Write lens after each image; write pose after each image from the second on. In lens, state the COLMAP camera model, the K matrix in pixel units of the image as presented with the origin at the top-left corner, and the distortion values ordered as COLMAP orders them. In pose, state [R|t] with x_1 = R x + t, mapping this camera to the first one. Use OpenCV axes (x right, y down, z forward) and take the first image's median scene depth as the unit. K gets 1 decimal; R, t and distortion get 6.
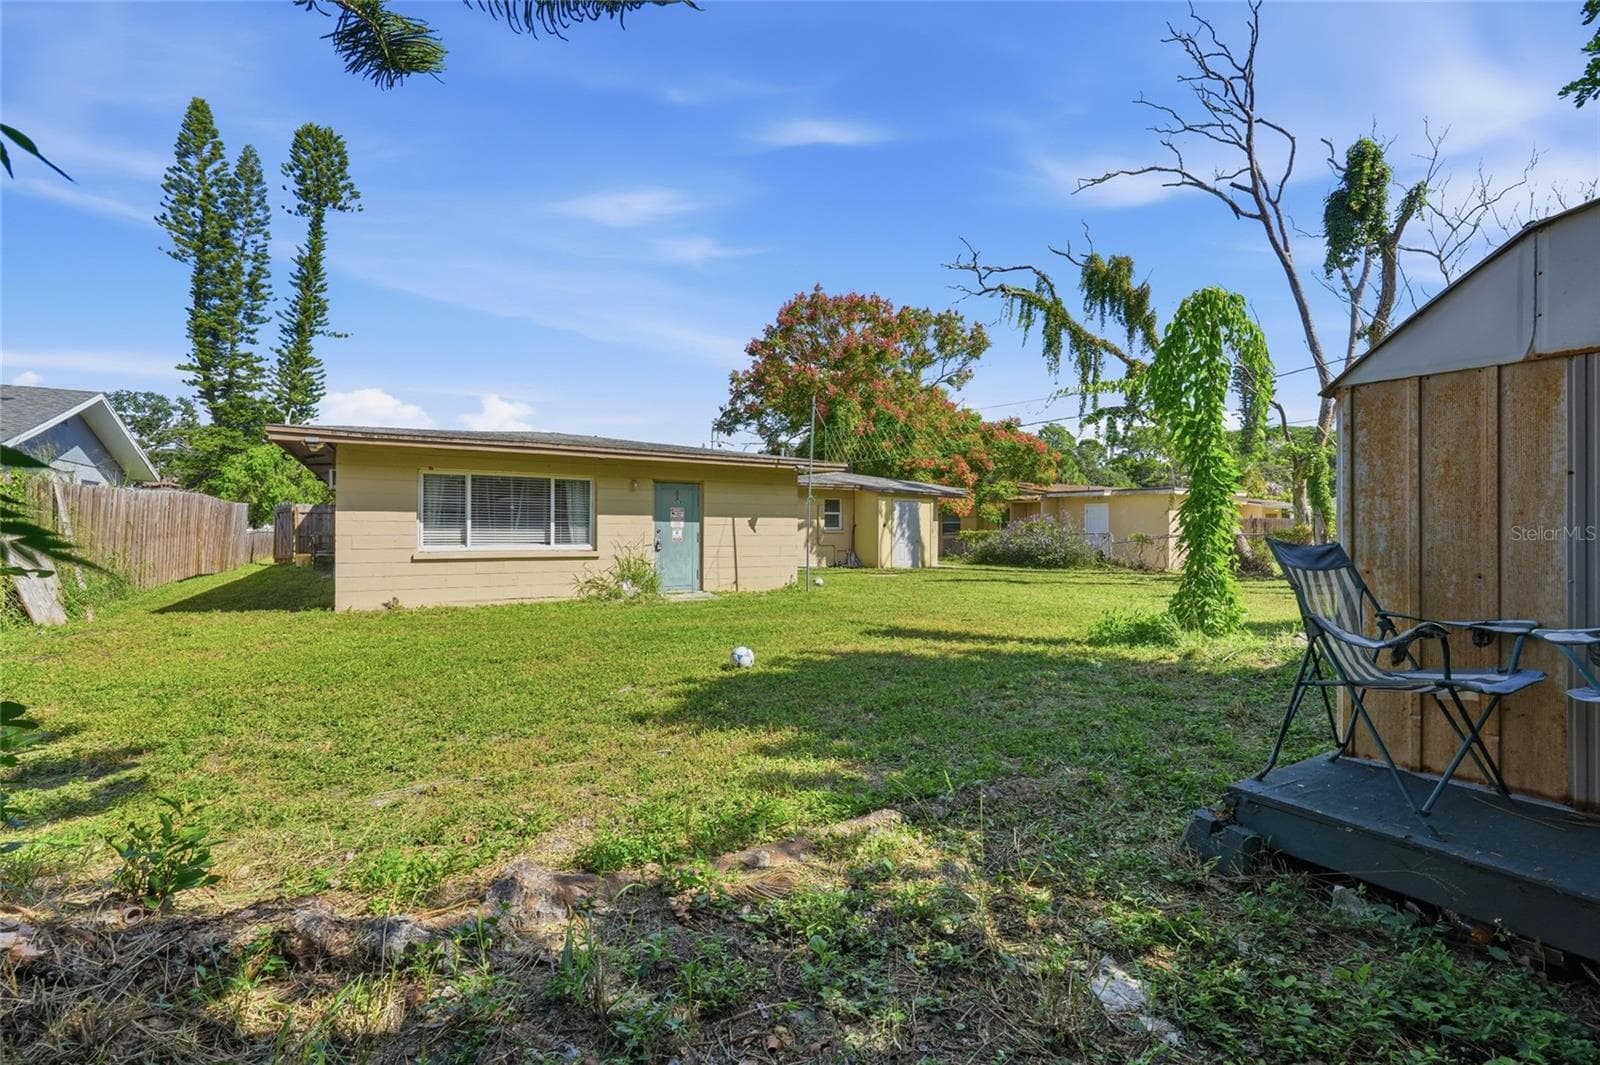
lens RADIAL K [[707.4, 0, 815.2], [0, 707.4, 532.4], [0, 0, 1]] dist [0.002574, 0.000139]
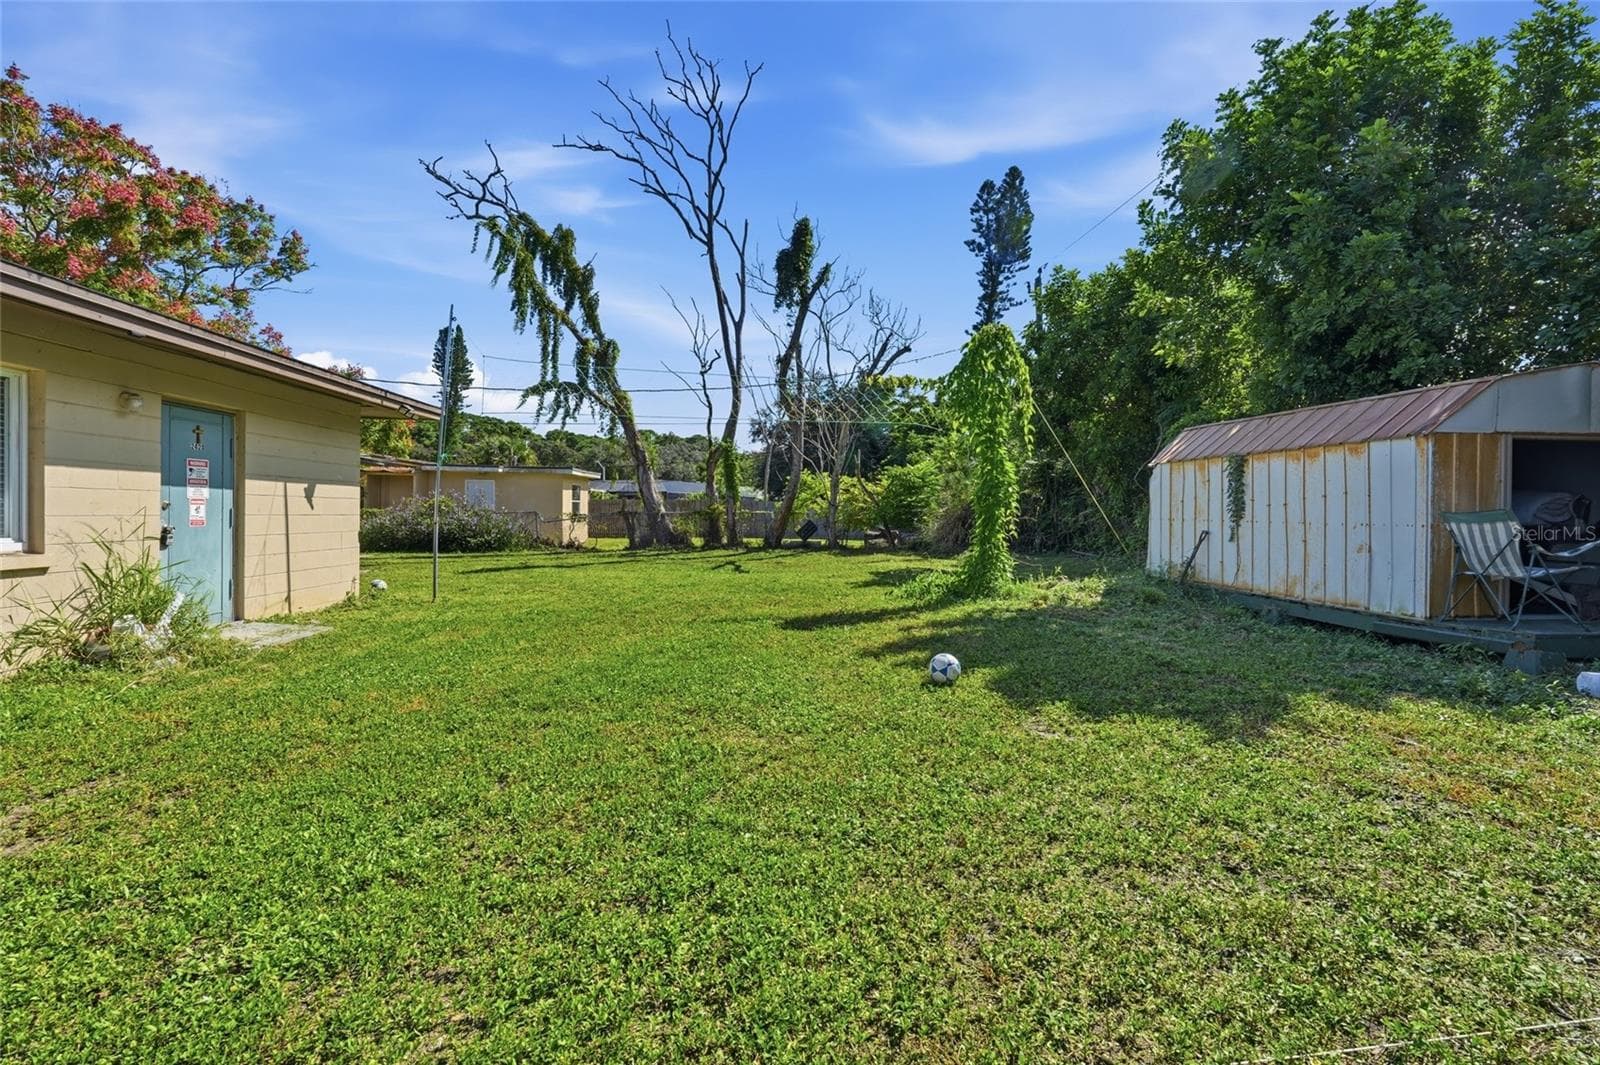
lens RADIAL K [[707.4, 0, 807.1], [0, 707.4, 518.6], [0, 0, 1]] dist [0.002574, 0.000139]
pose [[0.459576, -0.009450, 0.888088, -0.422106], [0.002061, 0.999952, 0.009574, 0.002827], [-0.888136, -0.002569, 0.459573, 0.378196]]
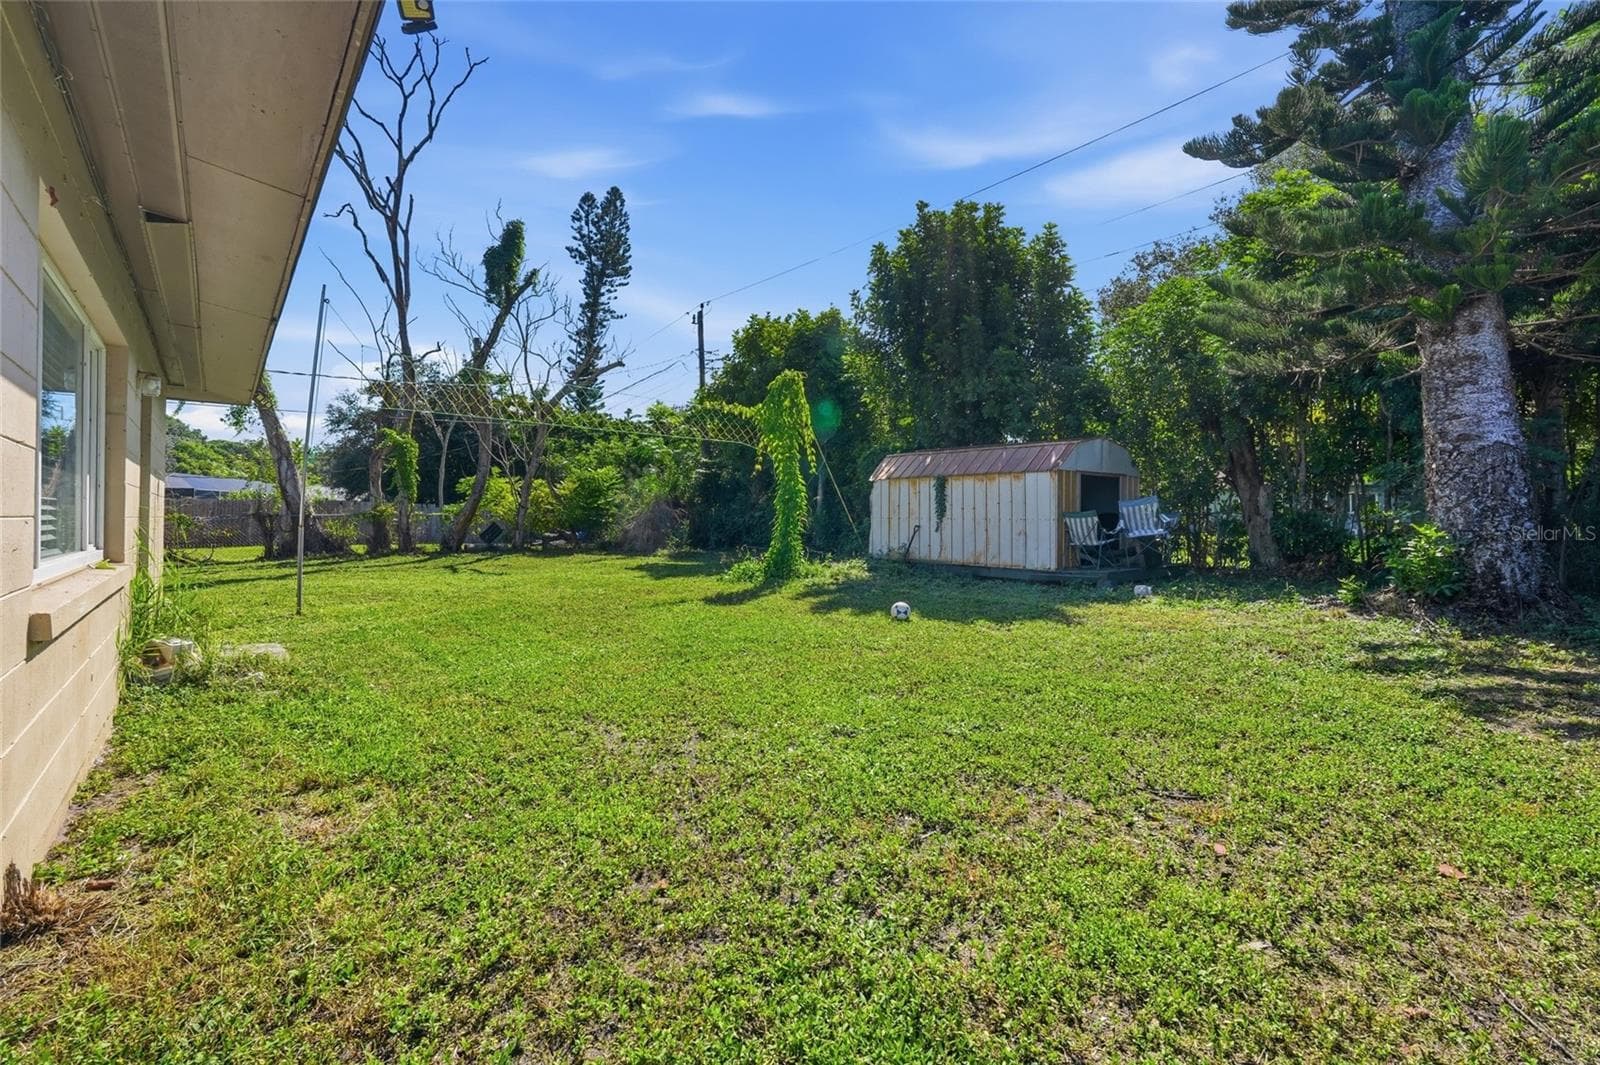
lens RADIAL K [[707.4, 0, 808.3], [0, 707.4, 509.4], [0, 0, 1]] dist [0.002574, 0.000139]
pose [[-0.147942, 0.005966, 0.988978, -0.630771], [0.004355, 0.999976, -0.005381, 0.003707], [-0.988986, 0.003511, -0.147964, 0.655664]]
